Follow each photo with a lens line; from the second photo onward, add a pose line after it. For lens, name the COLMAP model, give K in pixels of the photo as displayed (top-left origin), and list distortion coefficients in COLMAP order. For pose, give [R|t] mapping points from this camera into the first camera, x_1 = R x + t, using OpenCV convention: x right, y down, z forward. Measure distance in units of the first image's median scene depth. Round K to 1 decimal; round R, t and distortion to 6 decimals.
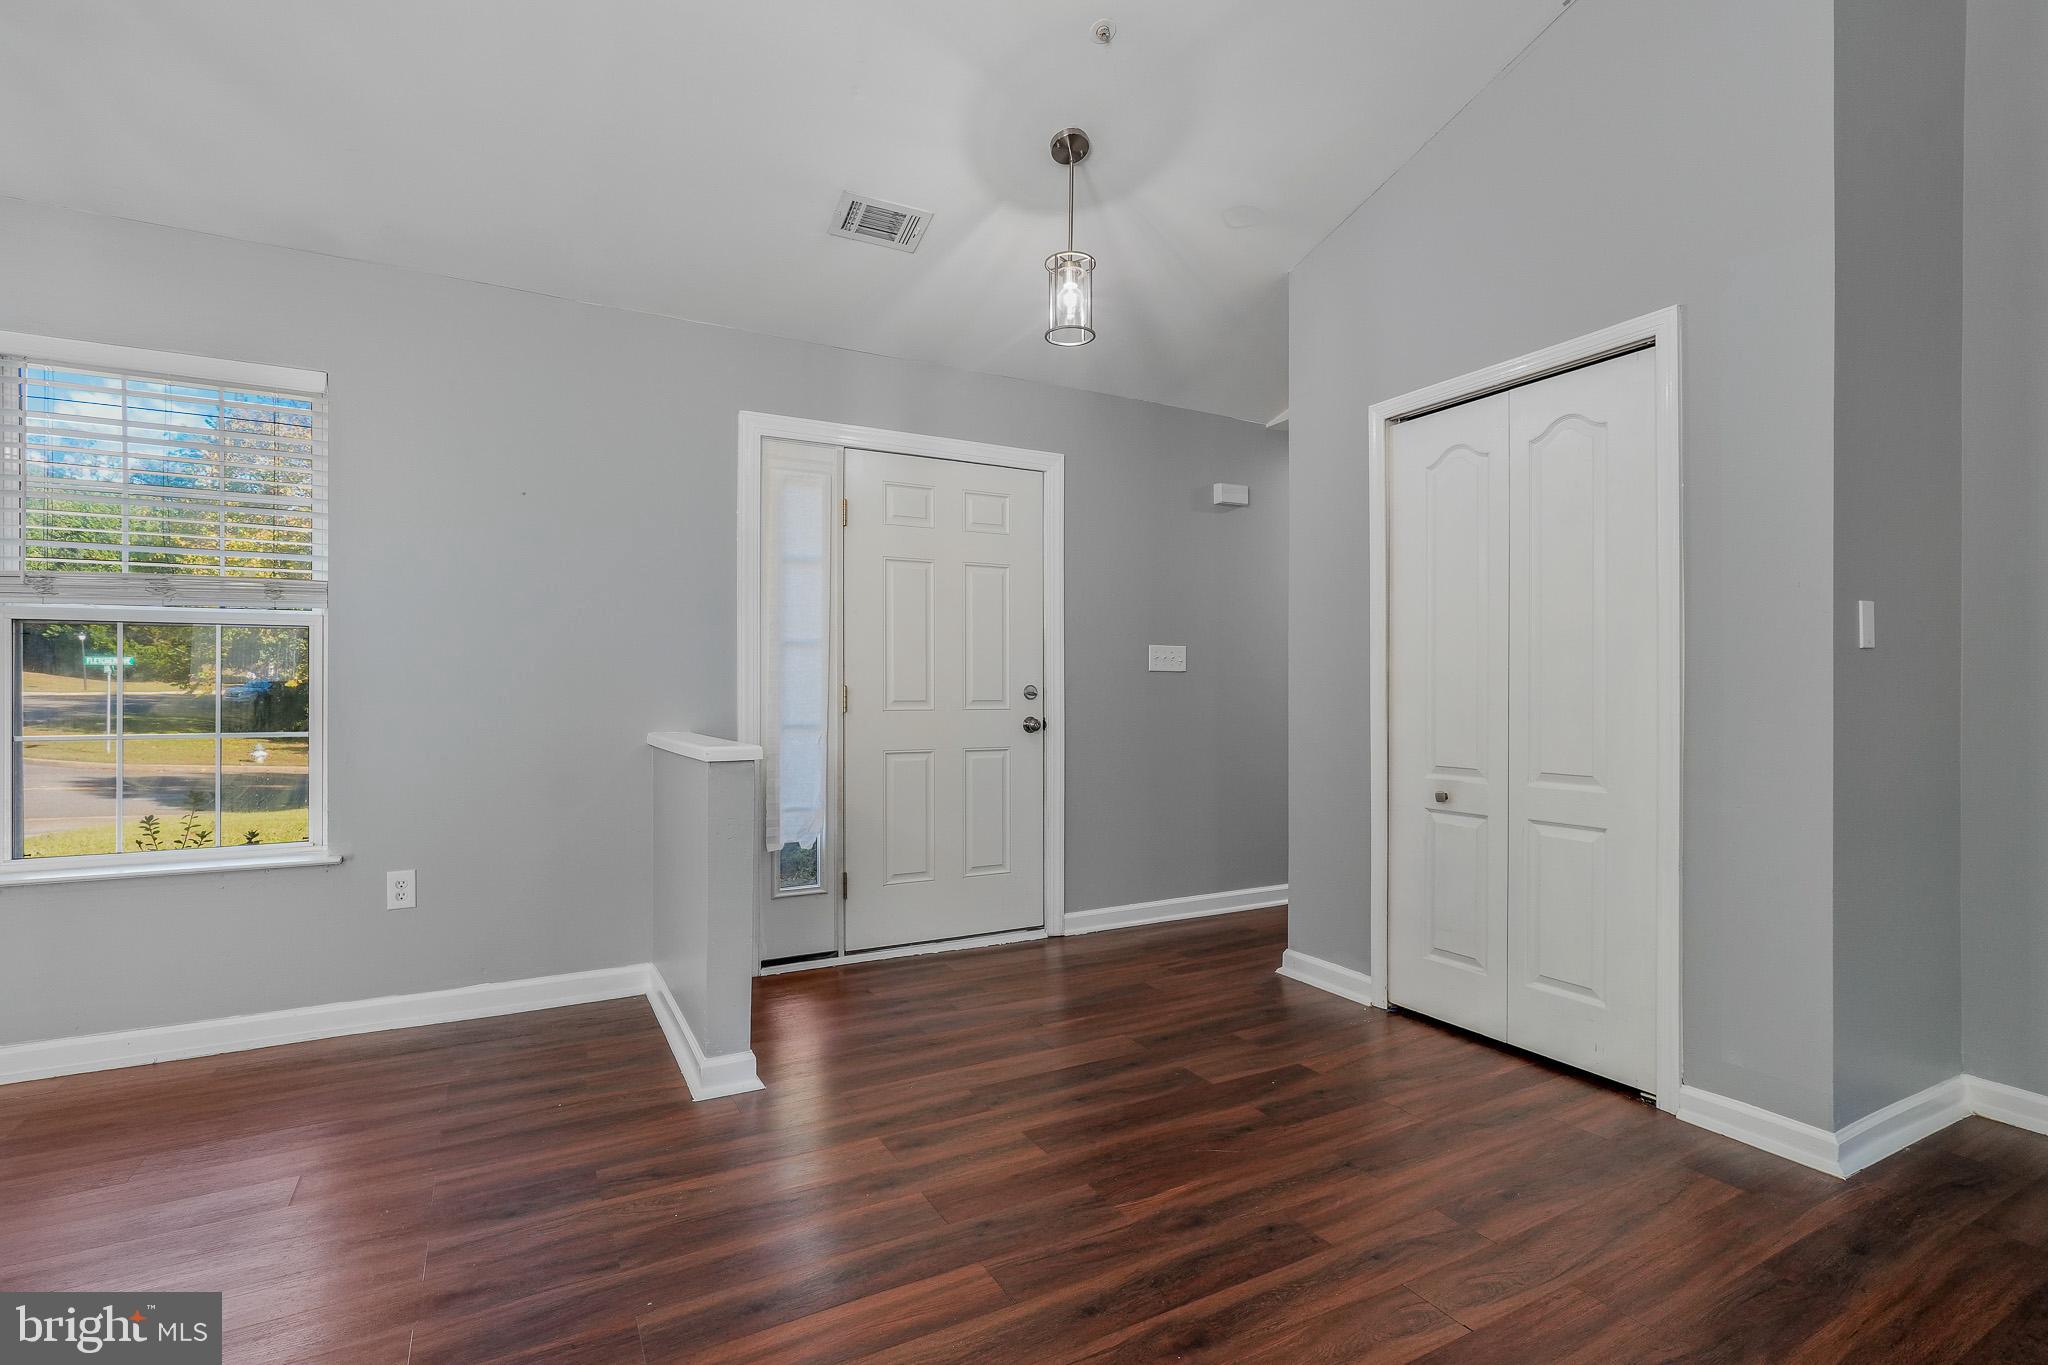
lens RADIAL K [[957.7, 0, 1024.6], [0, 957.7, 696.3], [0, 0, 1]] dist [0.002146, 0.000323]
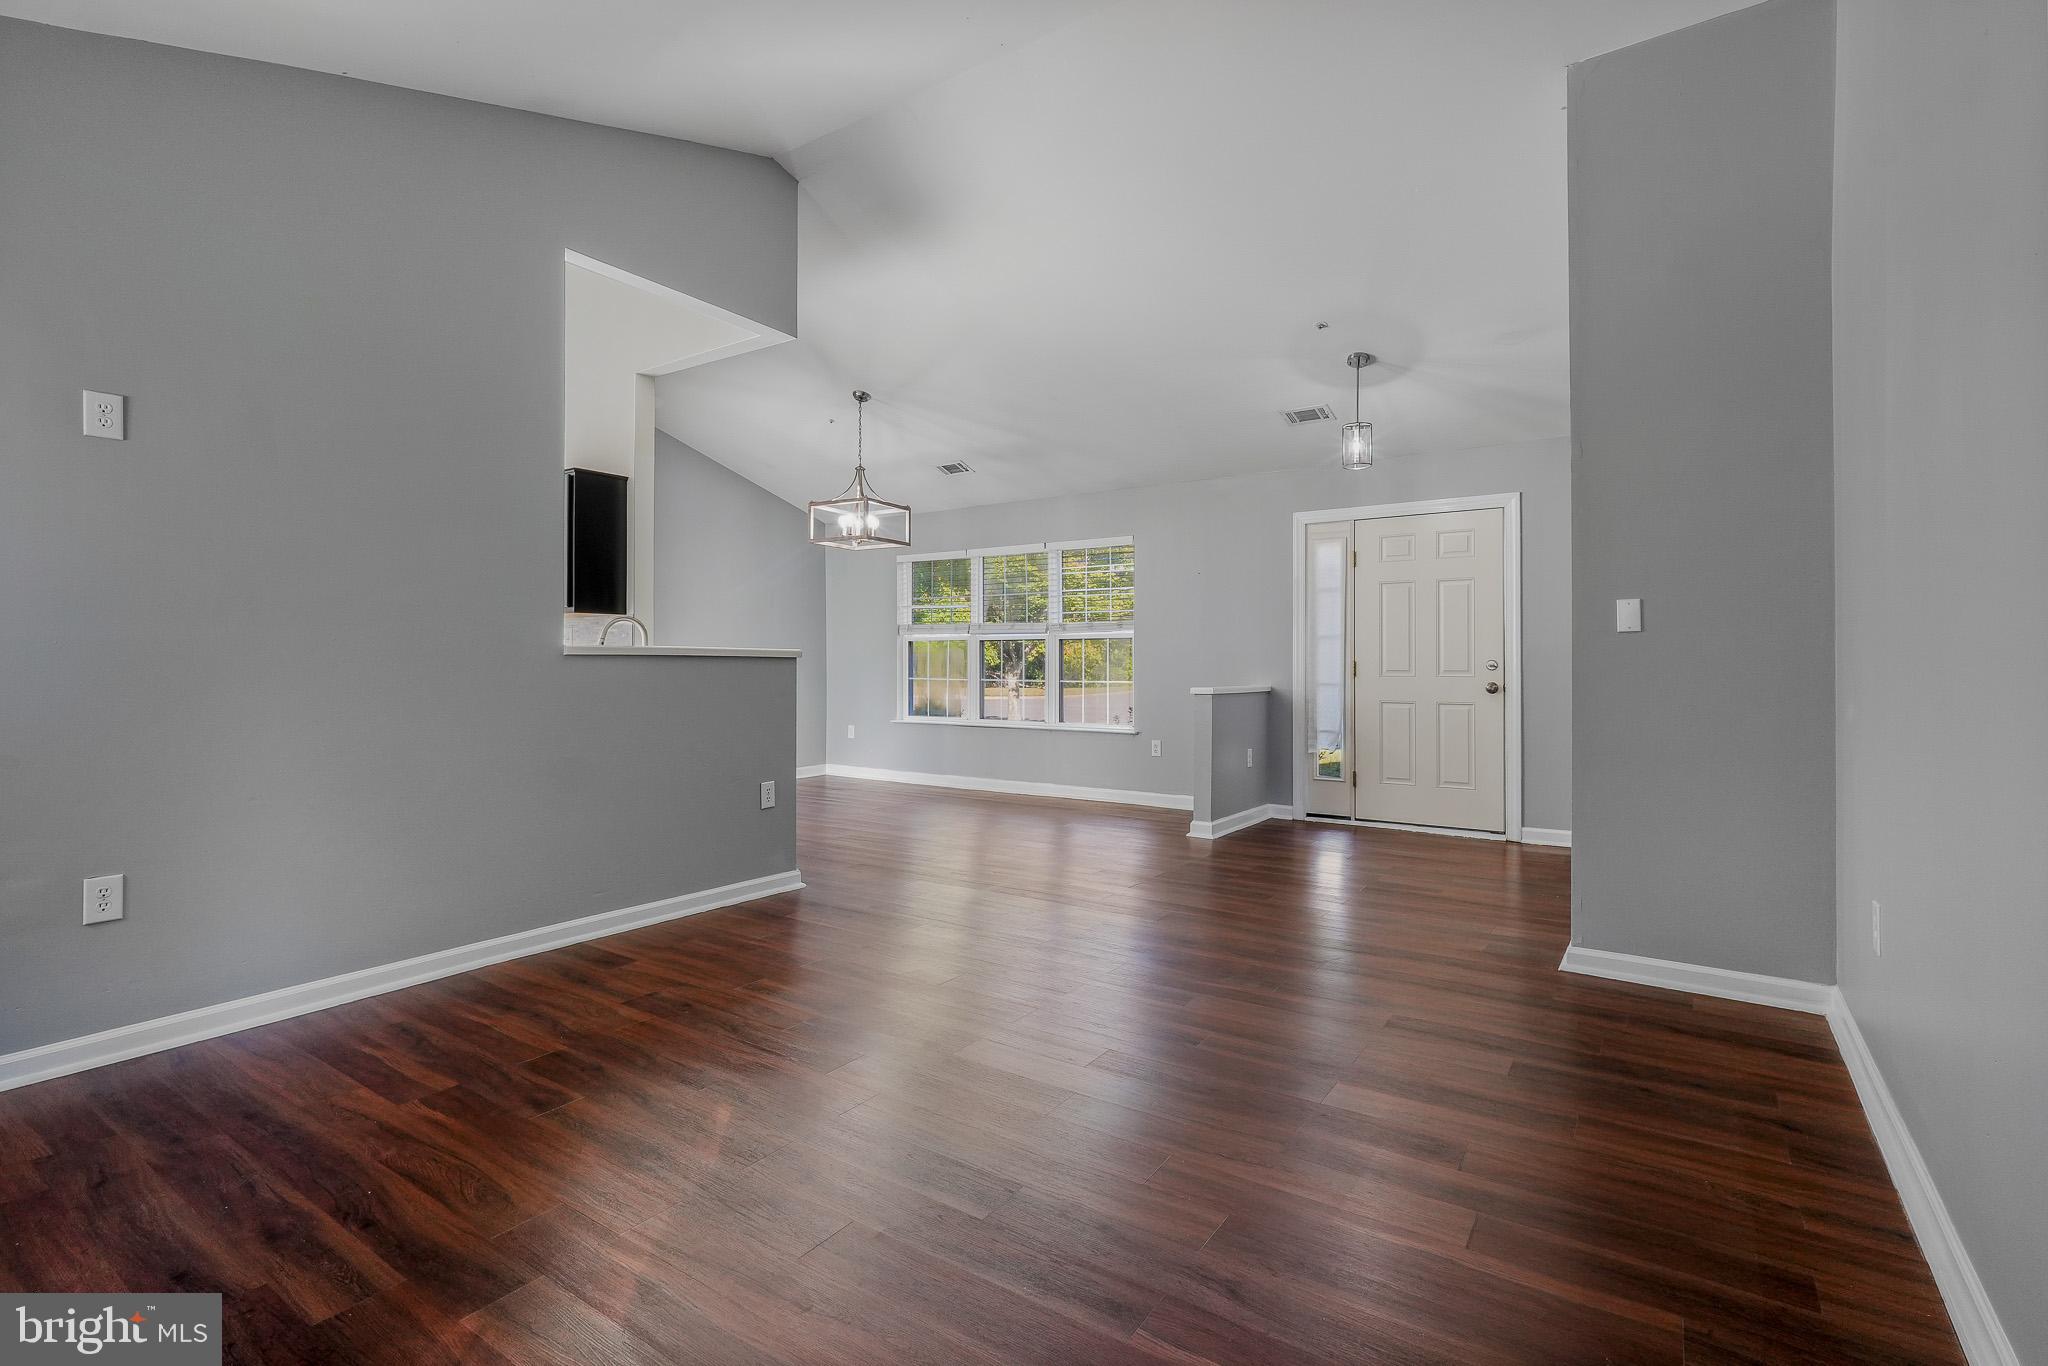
lens RADIAL K [[947.2, 0, 1033.1], [0, 947.2, 662.6], [0, 0, 1]] dist [-0.002353, -0.000227]
pose [[0.452772, 0.001499, -0.891625, 1.259165], [-0.003799, 0.999993, -0.000248, -0.006784], [0.891618, 0.003500, 0.452774, -0.318567]]
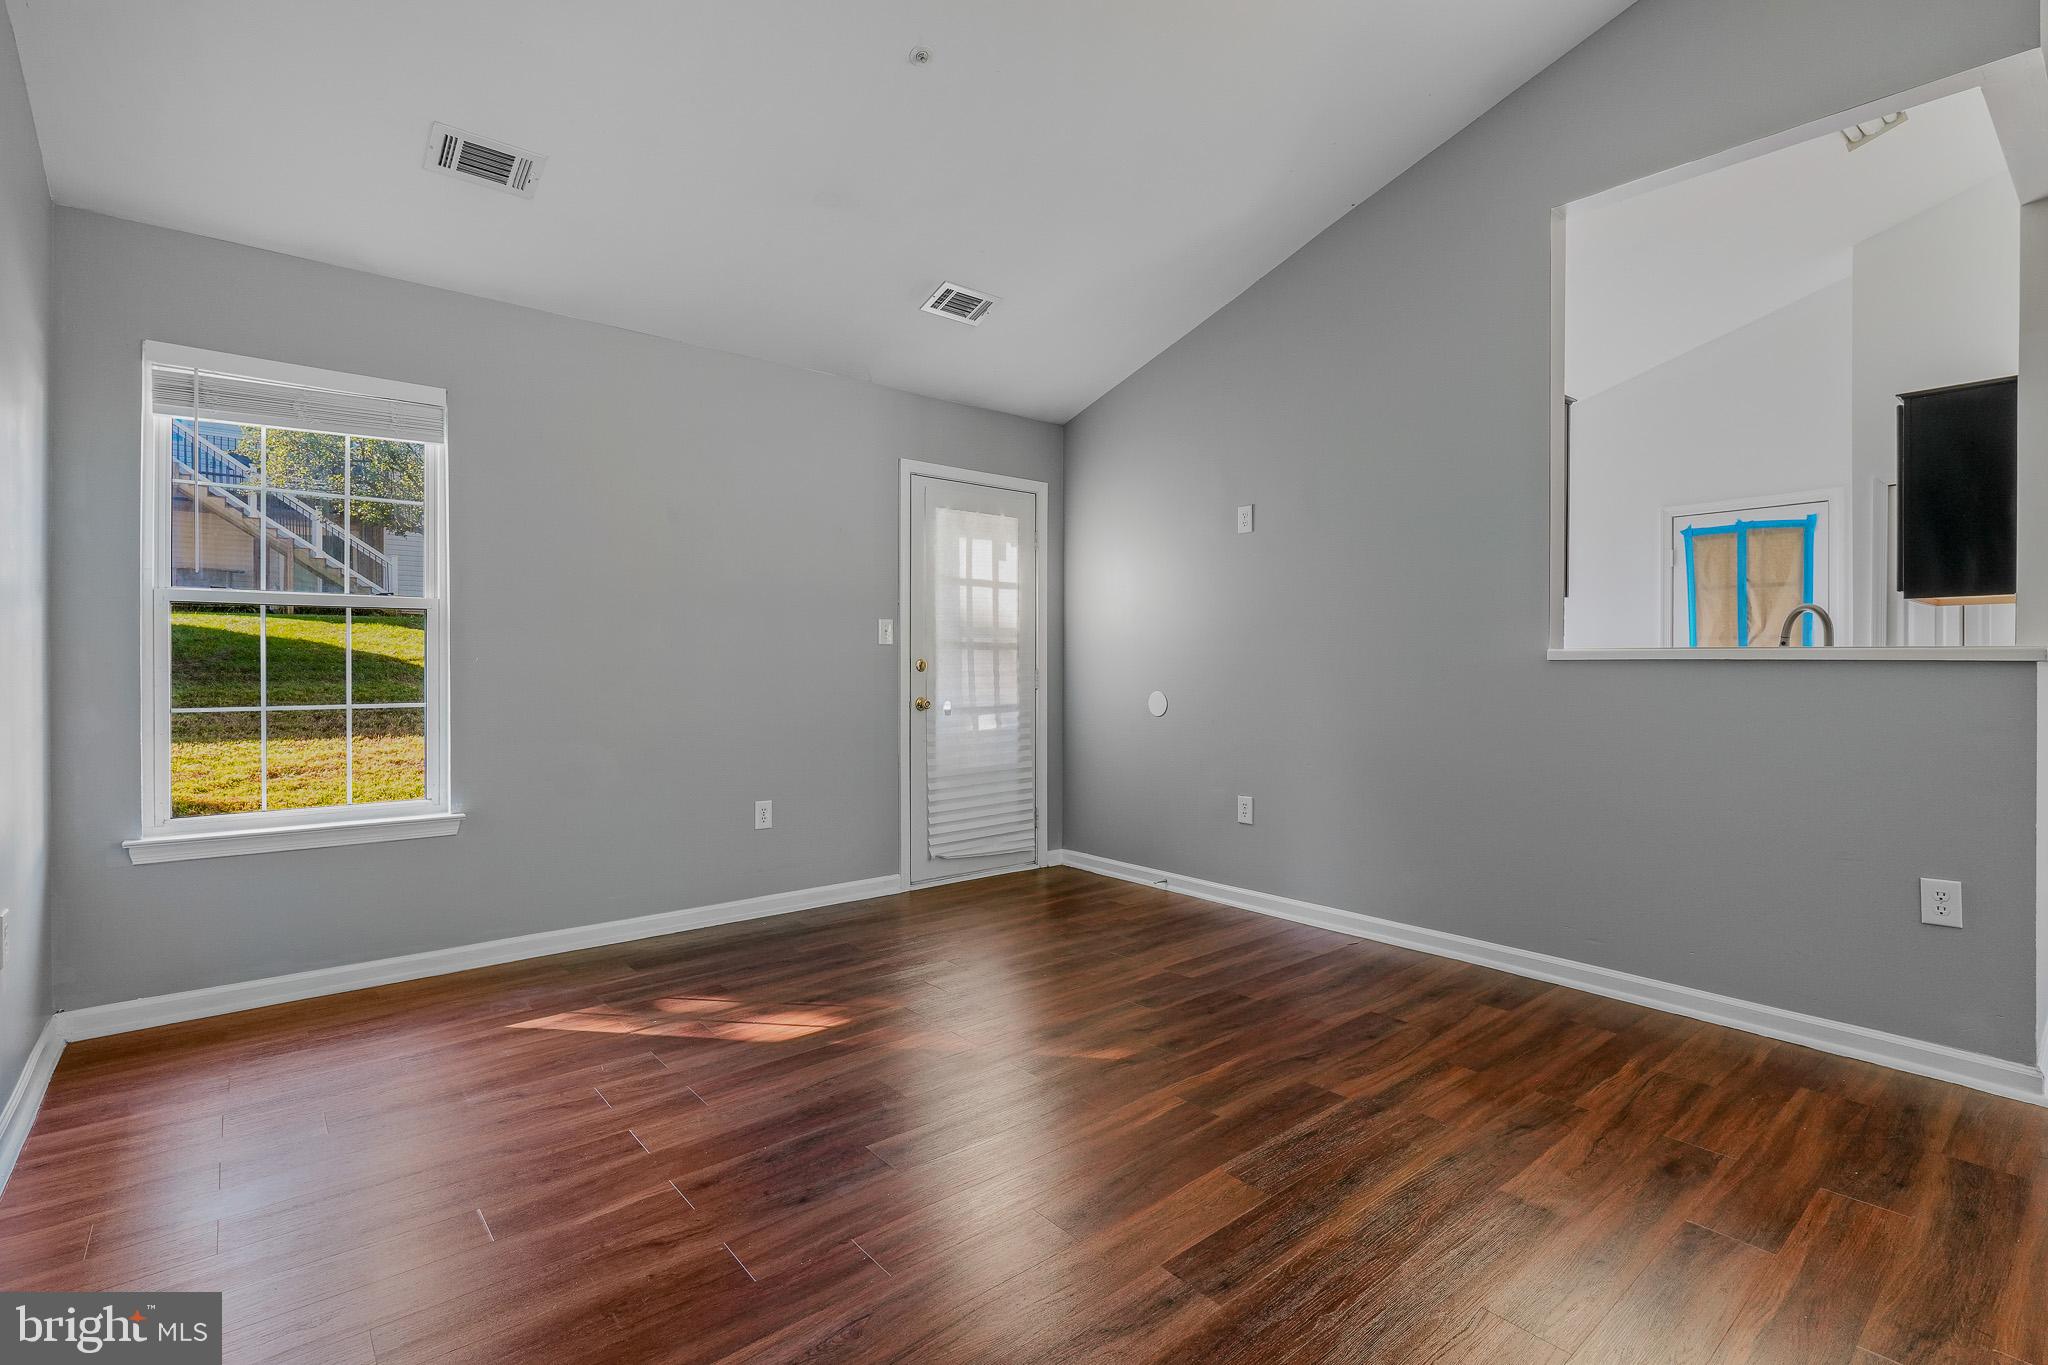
lens RADIAL K [[963.7, 0, 1015.7], [0, 963.7, 665.3], [0, 0, 1]] dist [-0.000780, -0.000025]
pose [[-0.980477, -0.005895, -0.196545, 0.750617], [-0.008164, 0.999909, 0.010734, -0.013758], [0.196464, 0.012129, -0.980436, 0.620910]]
